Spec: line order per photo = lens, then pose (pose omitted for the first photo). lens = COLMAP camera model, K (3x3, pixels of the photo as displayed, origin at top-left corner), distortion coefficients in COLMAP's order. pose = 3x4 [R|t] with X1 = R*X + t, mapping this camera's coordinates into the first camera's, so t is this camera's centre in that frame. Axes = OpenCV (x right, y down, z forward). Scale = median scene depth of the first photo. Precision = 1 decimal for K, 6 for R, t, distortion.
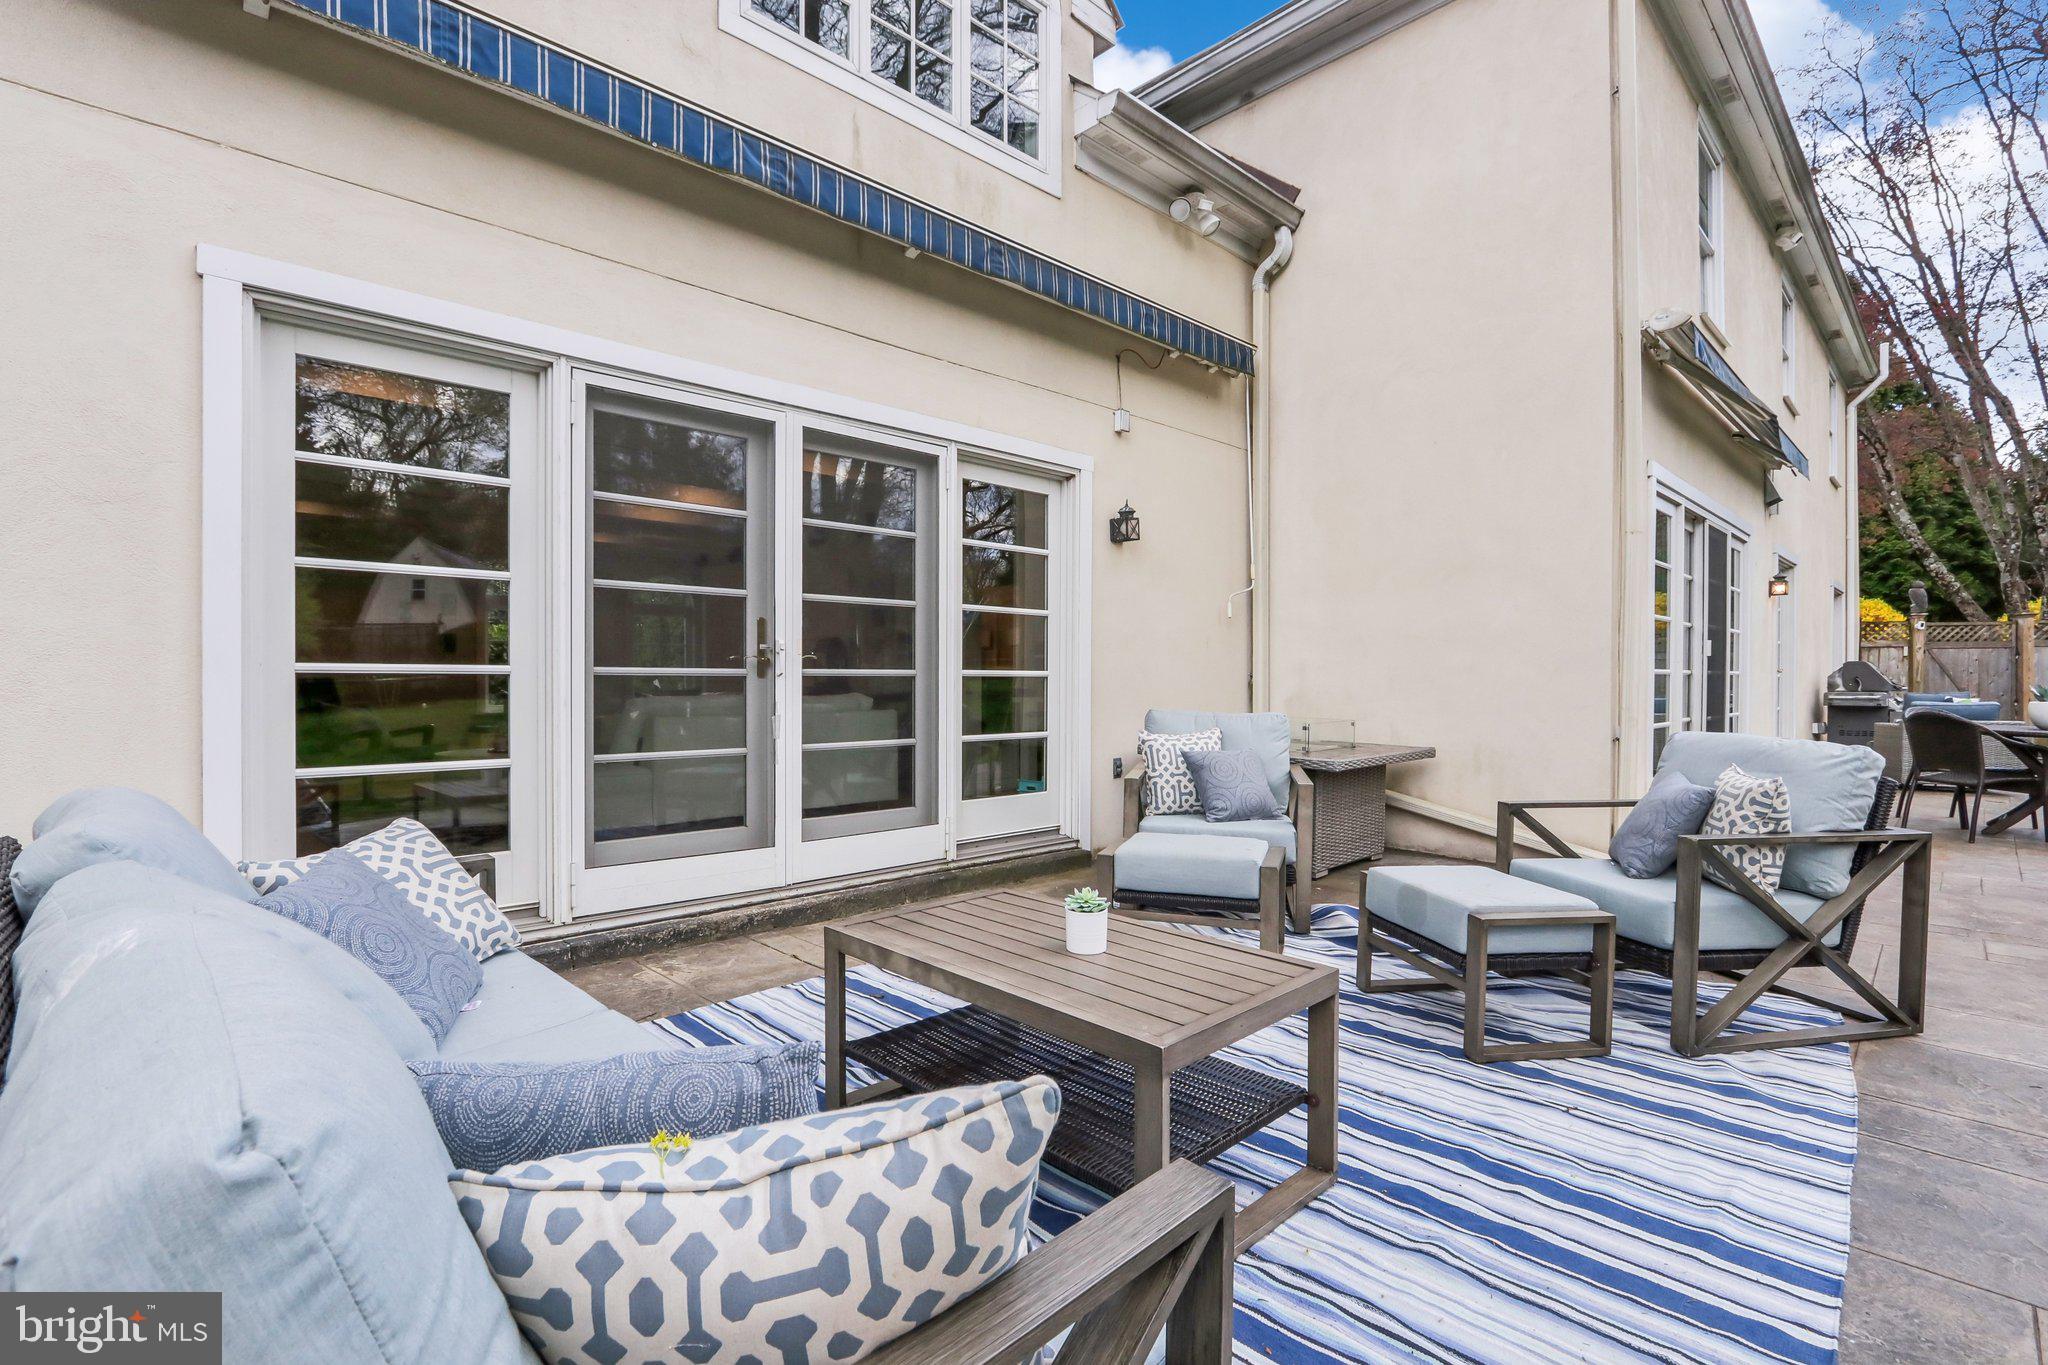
lens RADIAL K [[956.6, 0, 1022.9], [0, 956.6, 676.6], [0, 0, 1]] dist [-0.002392, -0.000576]
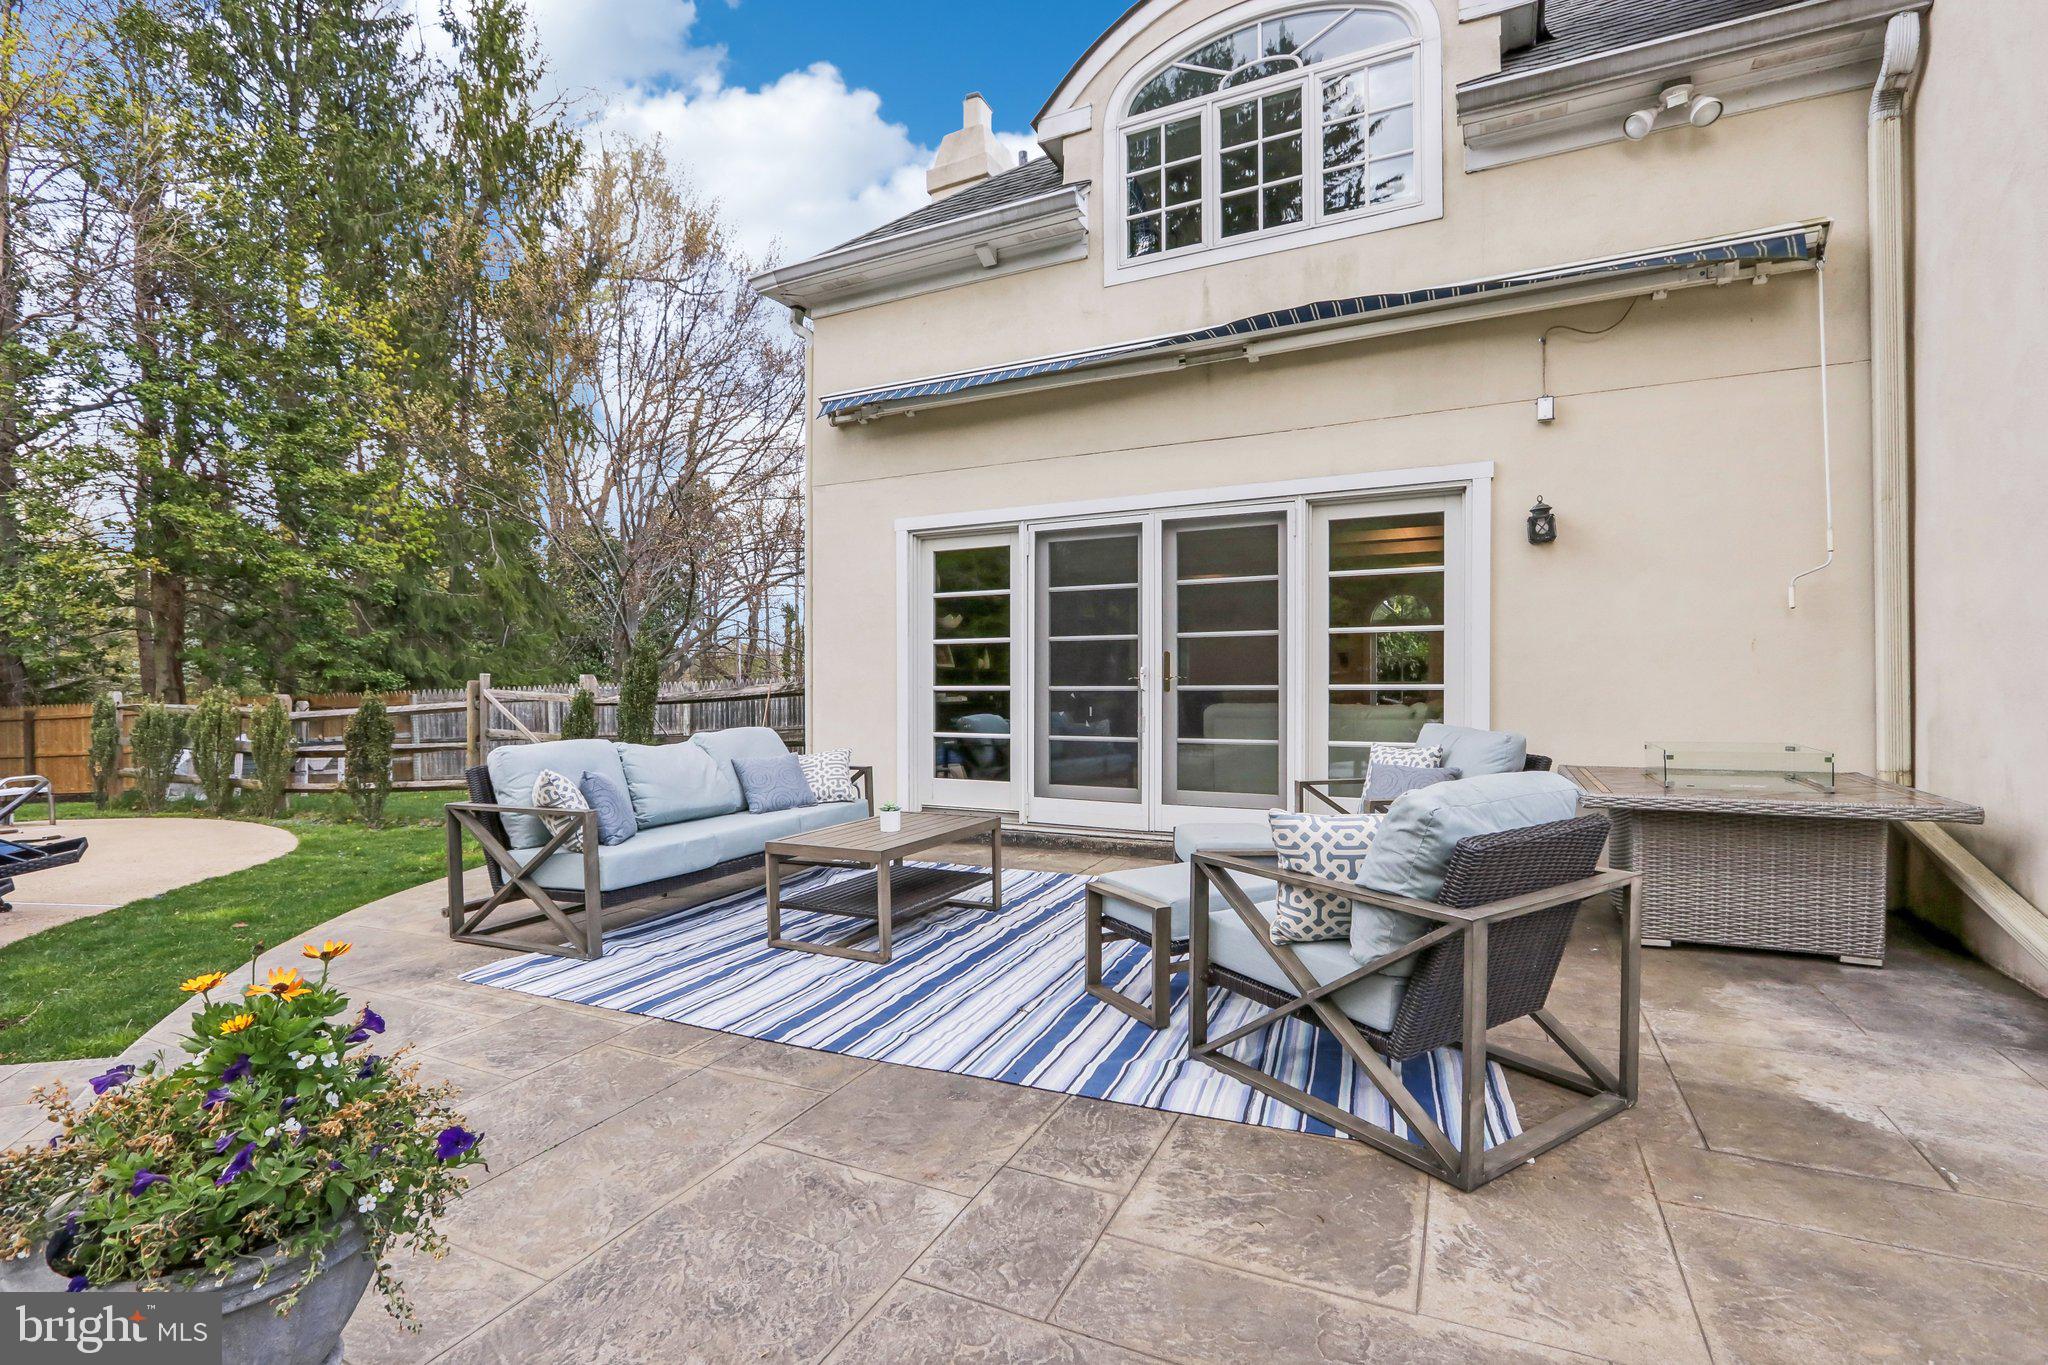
lens RADIAL K [[958.3, 0, 1019.9], [0, 958.3, 689.9], [0, 0, 1]] dist [0.000167, -0.000043]
pose [[0.319349, 0.003319, -0.947631, 0.989634], [0.000954, 0.999992, 0.003824, -0.006176], [0.947637, -0.002125, 0.319343, 0.292812]]
